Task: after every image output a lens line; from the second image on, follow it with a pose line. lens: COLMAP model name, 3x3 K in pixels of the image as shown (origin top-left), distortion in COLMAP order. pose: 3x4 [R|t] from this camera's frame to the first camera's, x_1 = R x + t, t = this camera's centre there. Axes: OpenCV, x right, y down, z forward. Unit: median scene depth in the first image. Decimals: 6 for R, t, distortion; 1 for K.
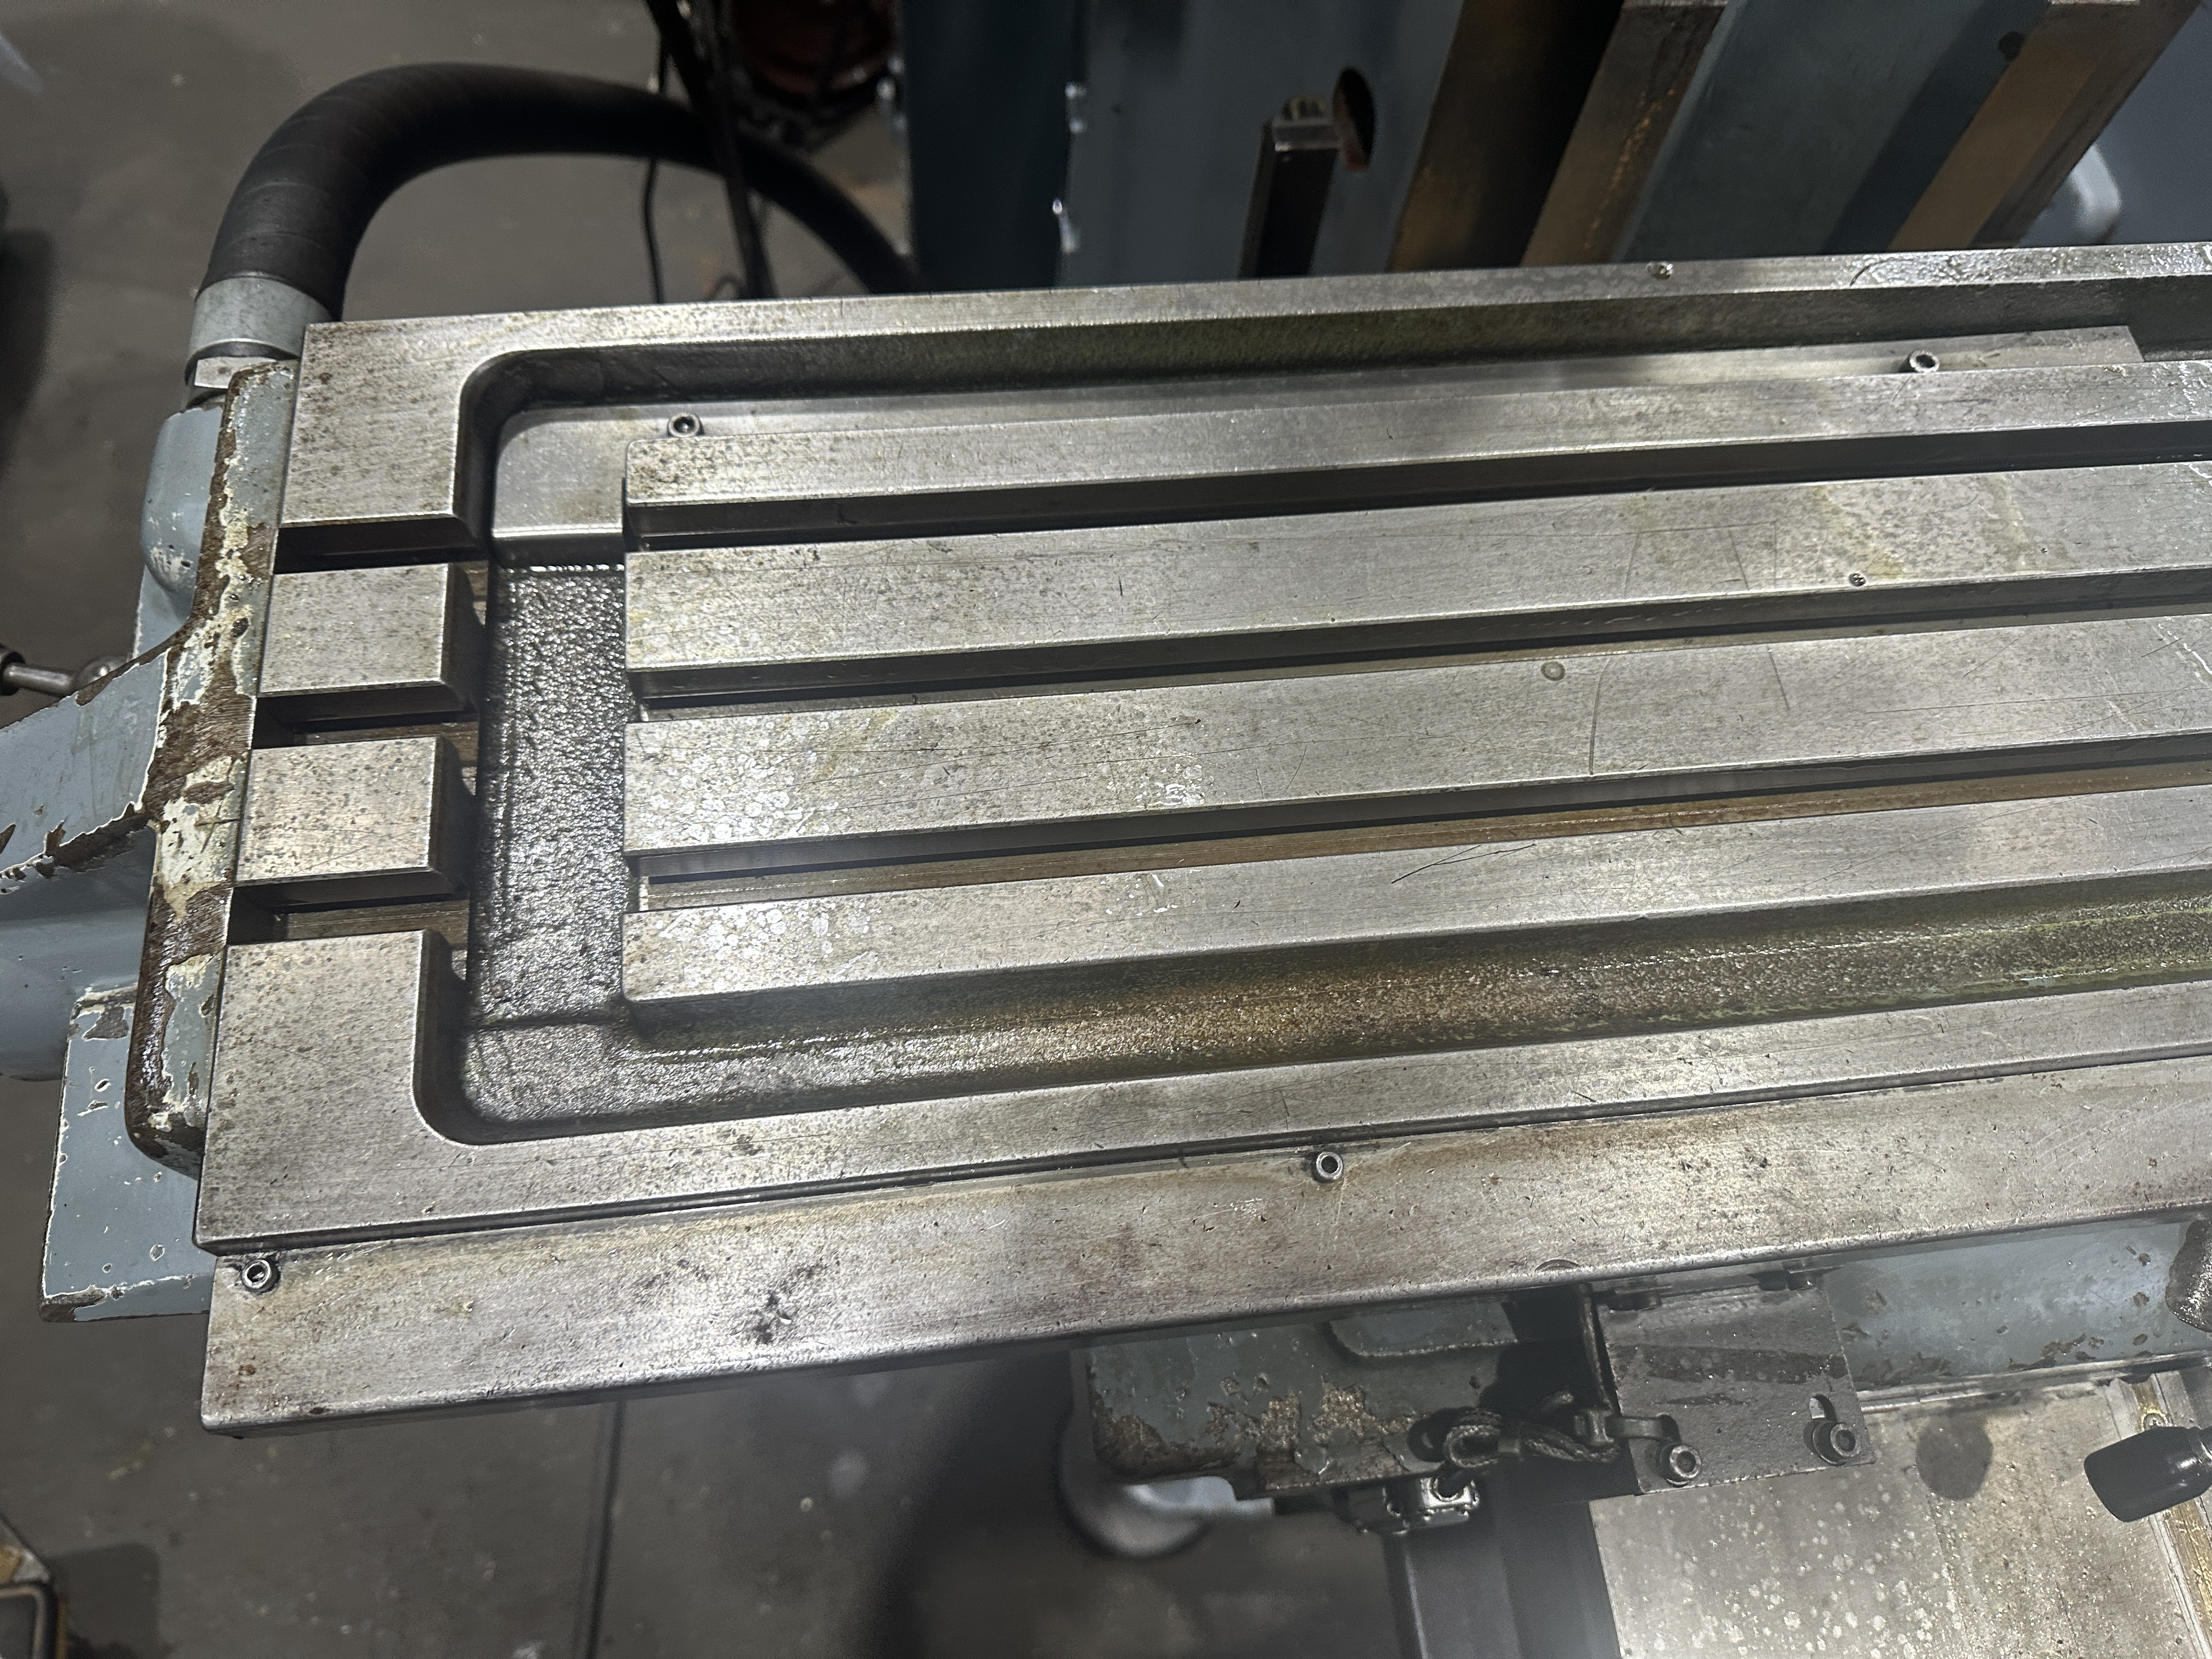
lens RADIAL K [[1582.0, 0, 1106.0], [0, 1582.0, 829.5], [0, 0, 1]] dist [-0.002027, -0.005958]
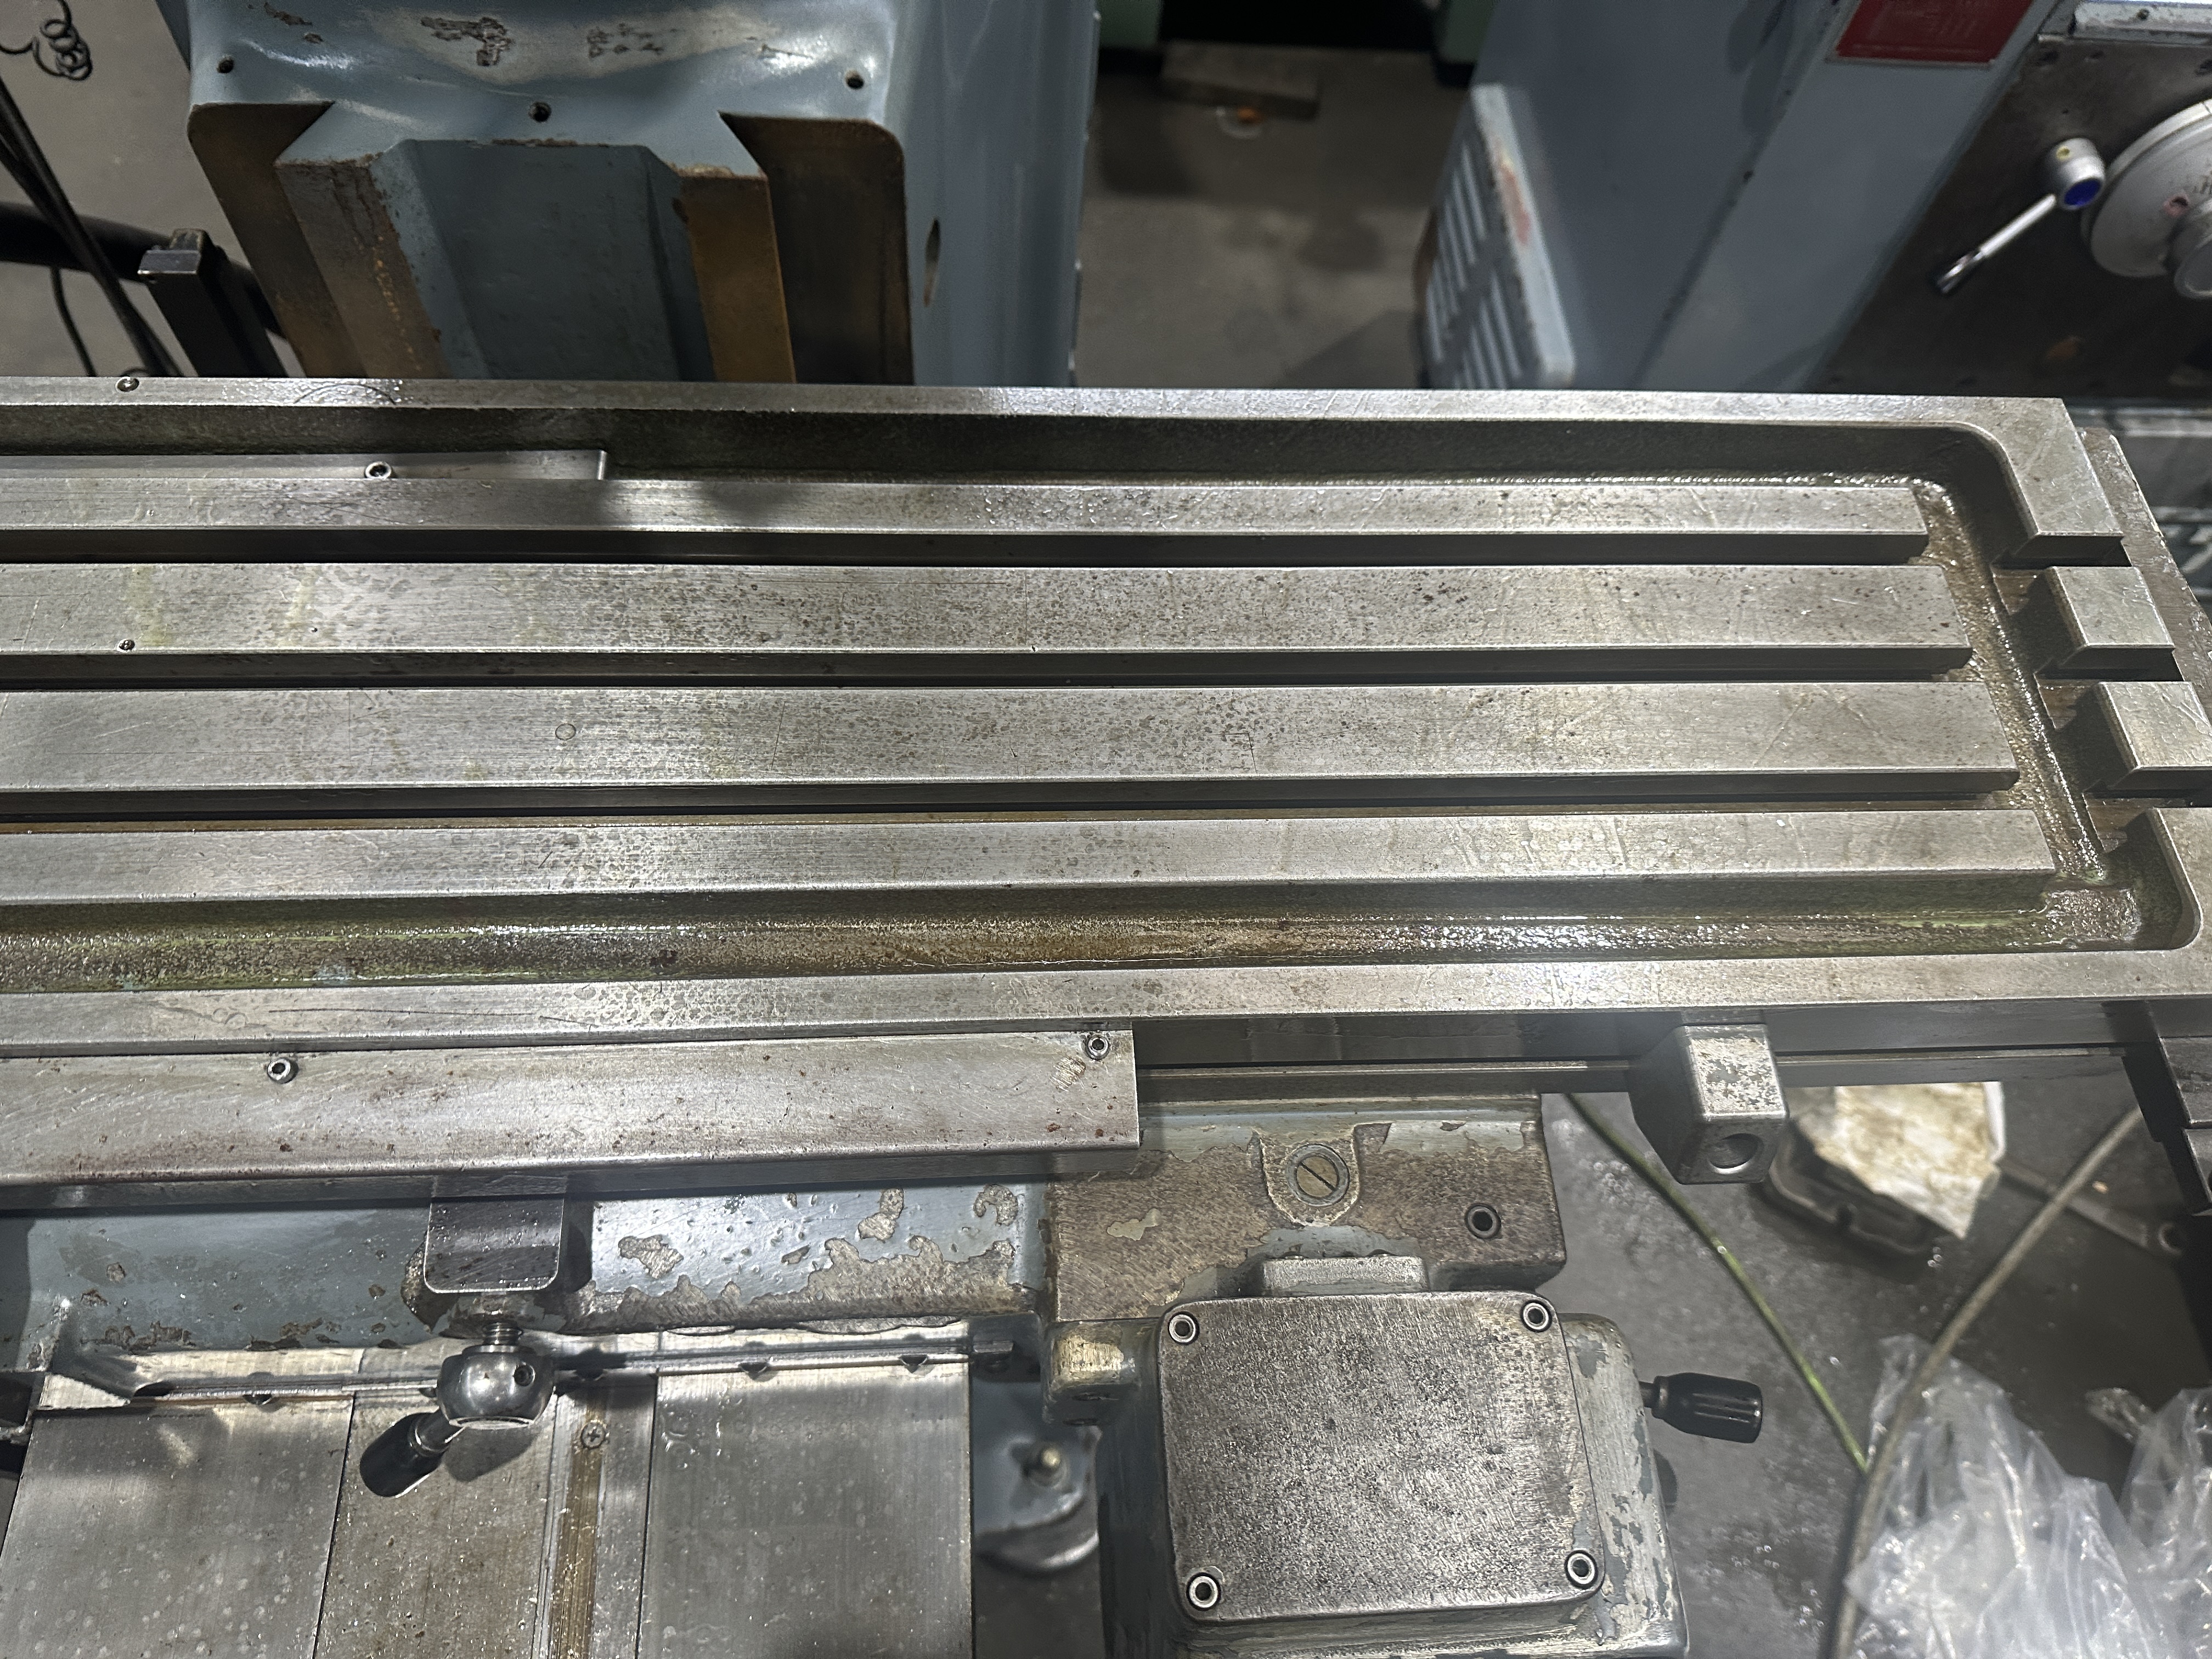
lens RADIAL K [[1582.0, 0, 1106.0], [0, 1582.0, 829.5], [0, 0, 1]] dist [-0.002027, -0.005958]
pose [[0.997514, 0.058497, -0.039281, 1.233619], [-0.061116, 0.995732, -0.069159, 0.015547], [0.035068, 0.071388, 0.996832, -0.135726]]
